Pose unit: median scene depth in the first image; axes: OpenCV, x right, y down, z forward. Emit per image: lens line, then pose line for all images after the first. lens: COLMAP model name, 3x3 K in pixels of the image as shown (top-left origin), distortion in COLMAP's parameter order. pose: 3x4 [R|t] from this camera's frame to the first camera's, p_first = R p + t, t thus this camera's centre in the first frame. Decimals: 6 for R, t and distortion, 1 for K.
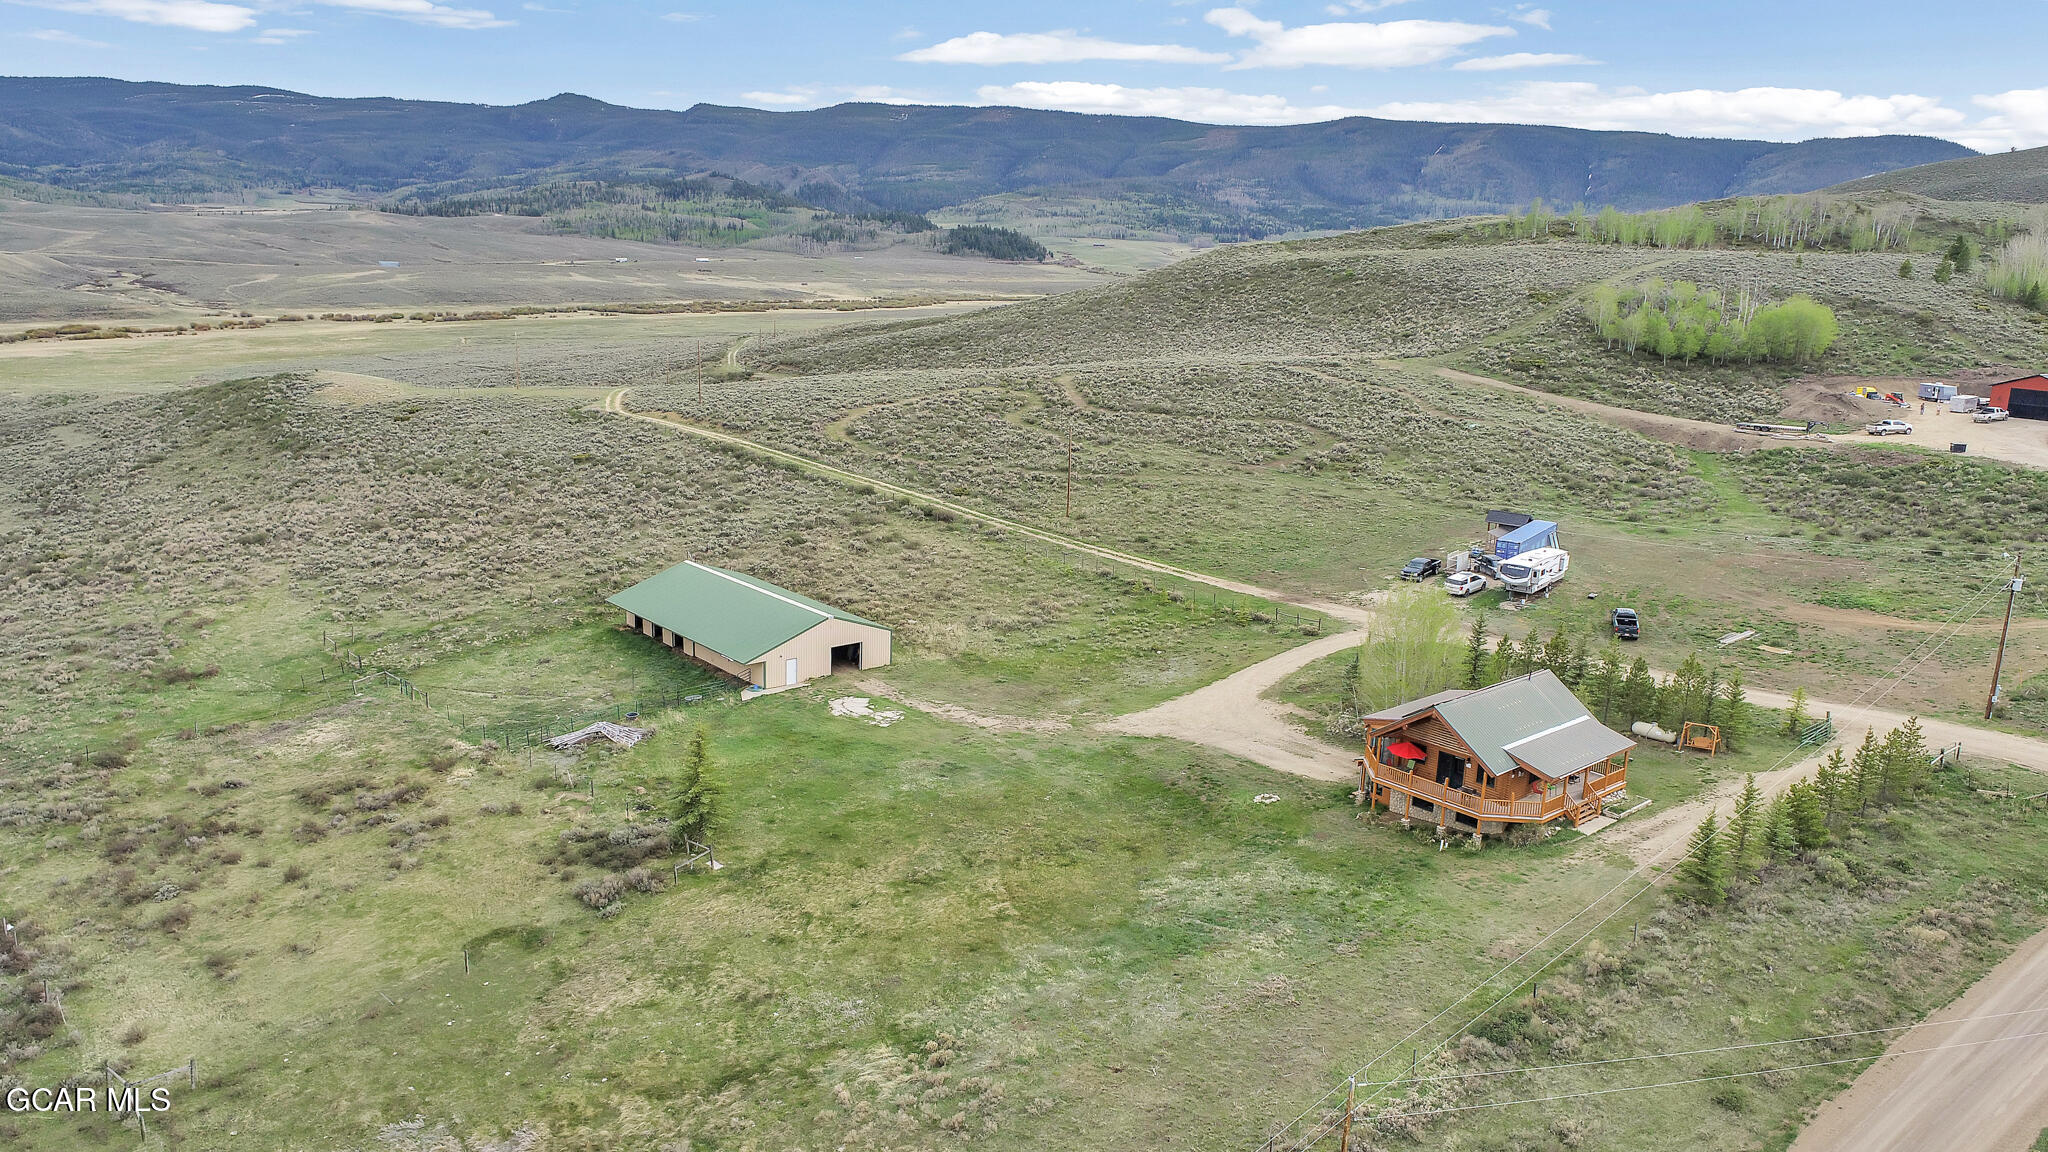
lens RADIAL K [[1448.9, 0, 1024.0], [0, 1448.9, 576.0], [0, 0, 1]] dist [-0.003973, 0.001175]
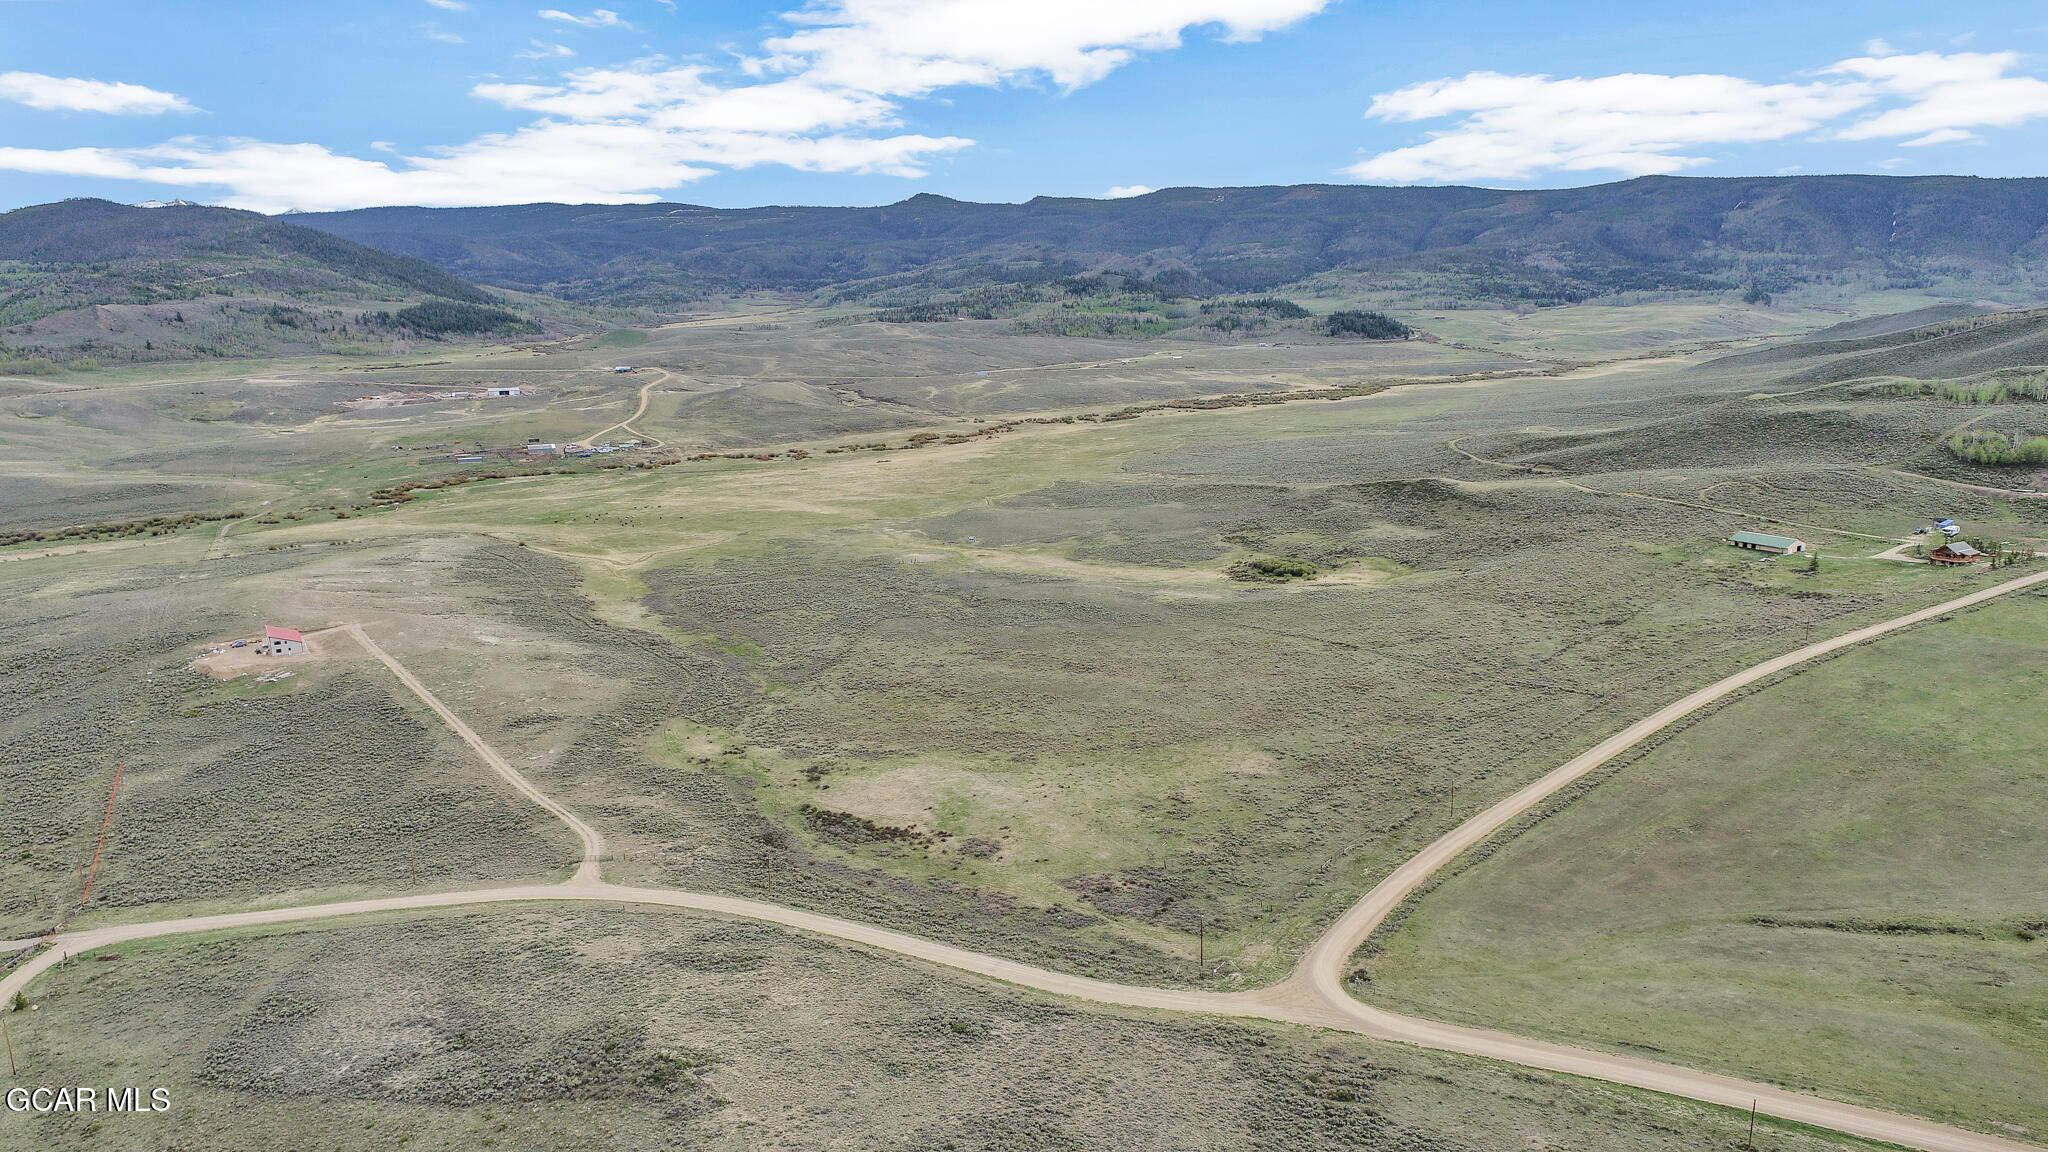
lens RADIAL K [[1389.9, 0, 1024.0], [0, 1389.9, 576.0], [0, 0, 1]] dist [-0.013882, 0.010058]
pose [[0.982279, -0.008995, -0.187211, -0.064026], [0.003693, 0.999583, -0.028650, 0.009711], [0.187391, 0.027451, 0.981902, -0.143258]]
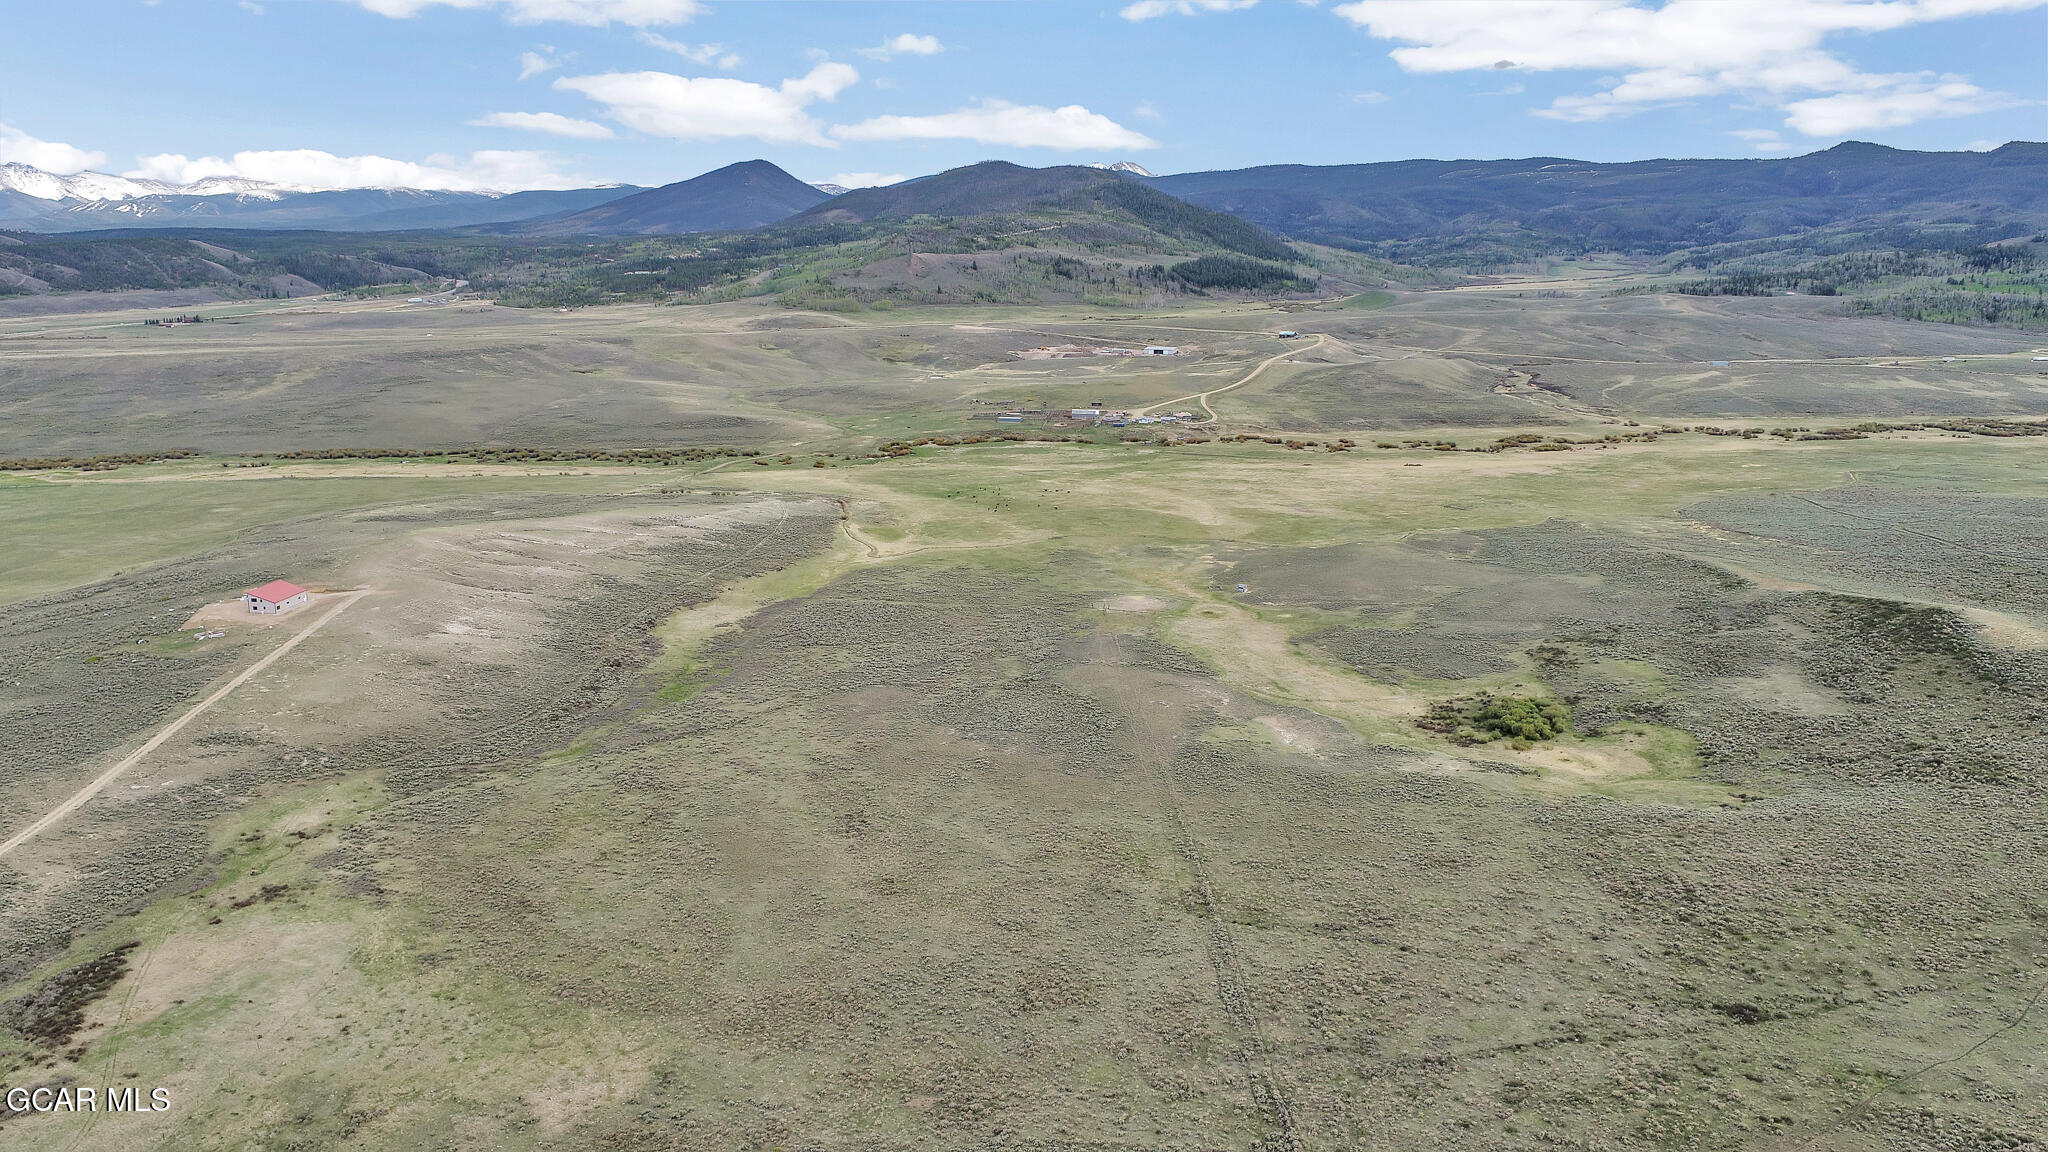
lens RADIAL K [[1389.9, 0, 1024.0], [0, 1389.9, 576.0], [0, 0, 1]] dist [-0.013882, 0.010058]
pose [[0.696082, 0.135665, -0.705028, -0.011690], [-0.147245, 0.988087, 0.044757, -0.007771], [0.702701, 0.072657, 0.707766, -0.066358]]
